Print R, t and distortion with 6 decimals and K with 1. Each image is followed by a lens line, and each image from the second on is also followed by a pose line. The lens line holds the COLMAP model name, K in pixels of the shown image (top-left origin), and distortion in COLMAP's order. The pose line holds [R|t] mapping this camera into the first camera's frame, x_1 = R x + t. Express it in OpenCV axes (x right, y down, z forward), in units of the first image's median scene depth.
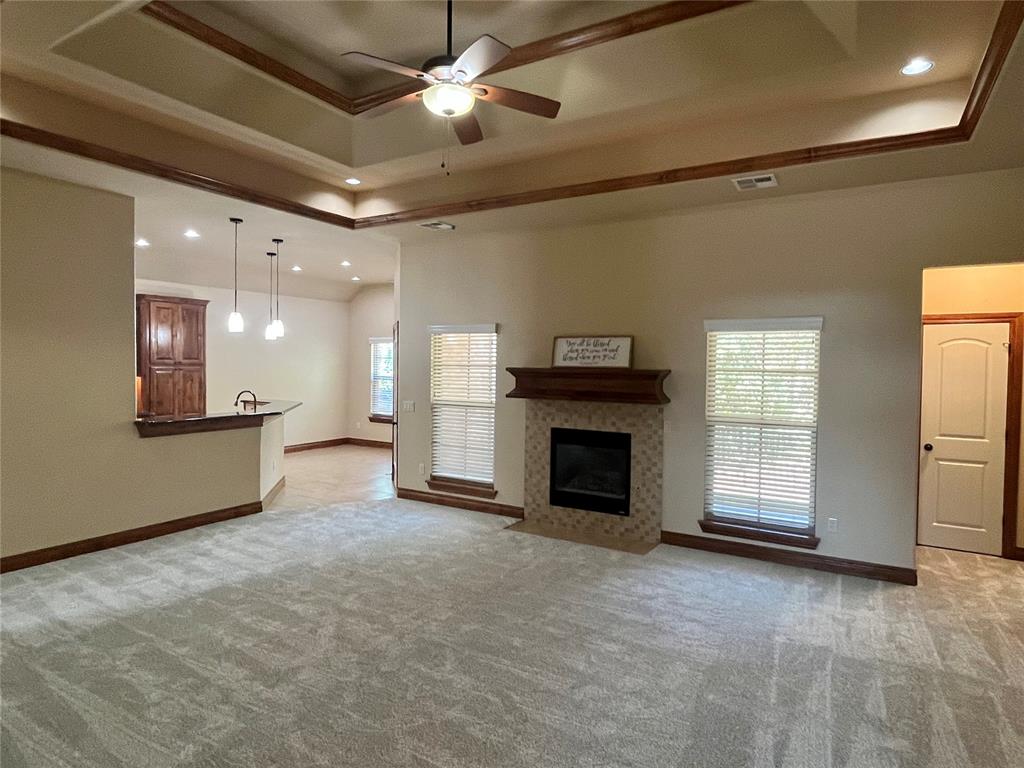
lens RADIAL K [[594.6, 0, 506.5], [0, 594.6, 379.9], [0, 0, 1]] dist [-0.002809, 0.001077]
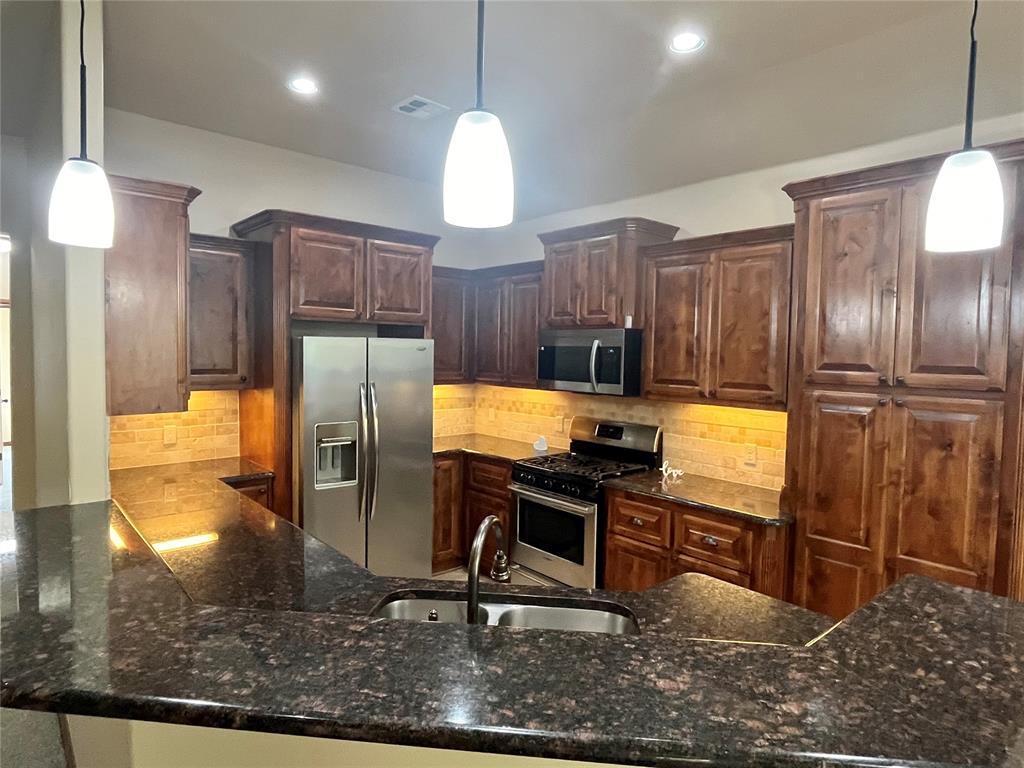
lens RADIAL K [[594.6, 0, 506.5], [0, 594.6, 379.9], [0, 0, 1]] dist [-0.002809, 0.001077]
pose [[-0.302601, 0.030403, -0.952632, -0.313686], [-0.050715, 0.997562, 0.047946, -0.052405], [0.951767, 0.062821, -0.300322, 1.371256]]
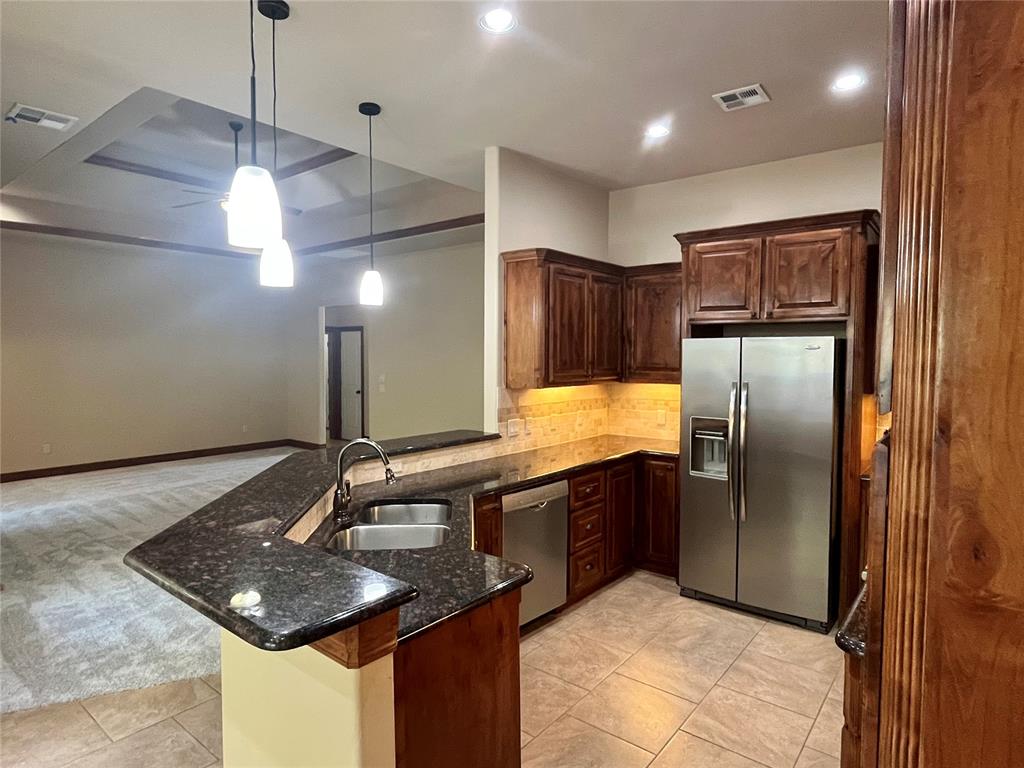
lens RADIAL K [[594.6, 0, 506.5], [0, 594.6, 379.9], [0, 0, 1]] dist [-0.002809, 0.001077]
pose [[-0.991209, -0.024800, 0.129959, -1.224100], [-0.014592, 0.996774, 0.078918, -0.072084], [-0.131497, 0.076328, -0.988374, 2.144320]]
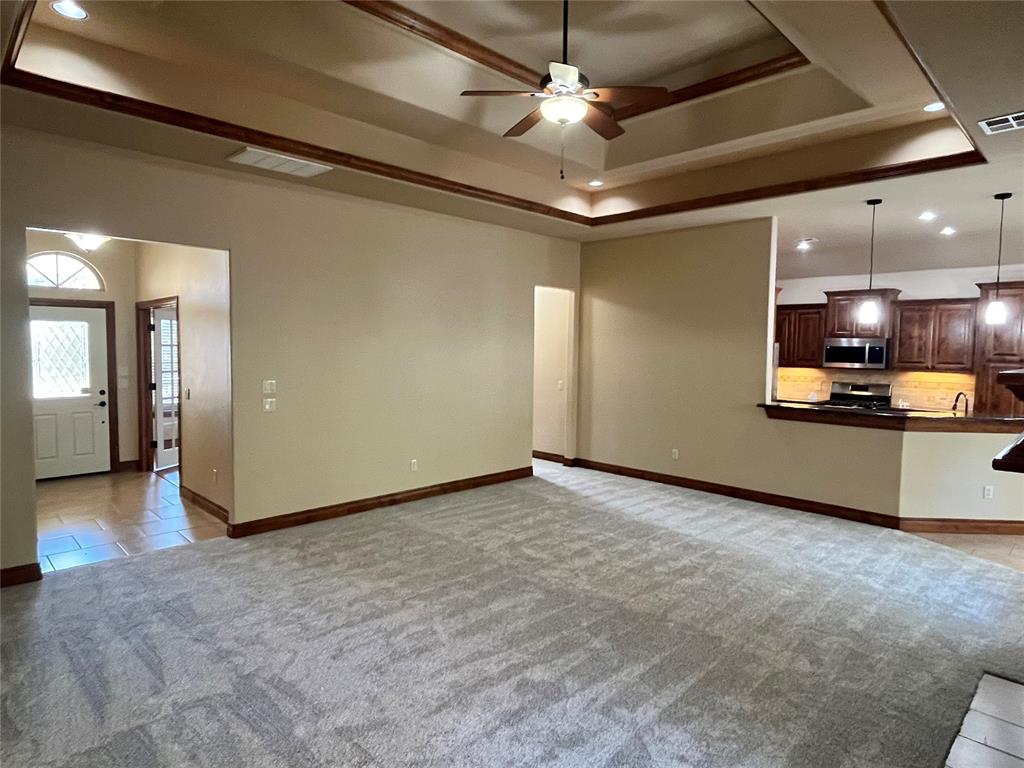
lens RADIAL K [[594.6, 0, 506.5], [0, 594.6, 379.9], [0, 0, 1]] dist [-0.002809, 0.001077]
pose [[-0.242249, 0.039419, -0.969413, 0.646056], [-0.046775, 0.997538, 0.052251, -0.015906], [0.969086, 0.058002, -0.239809, 0.755872]]
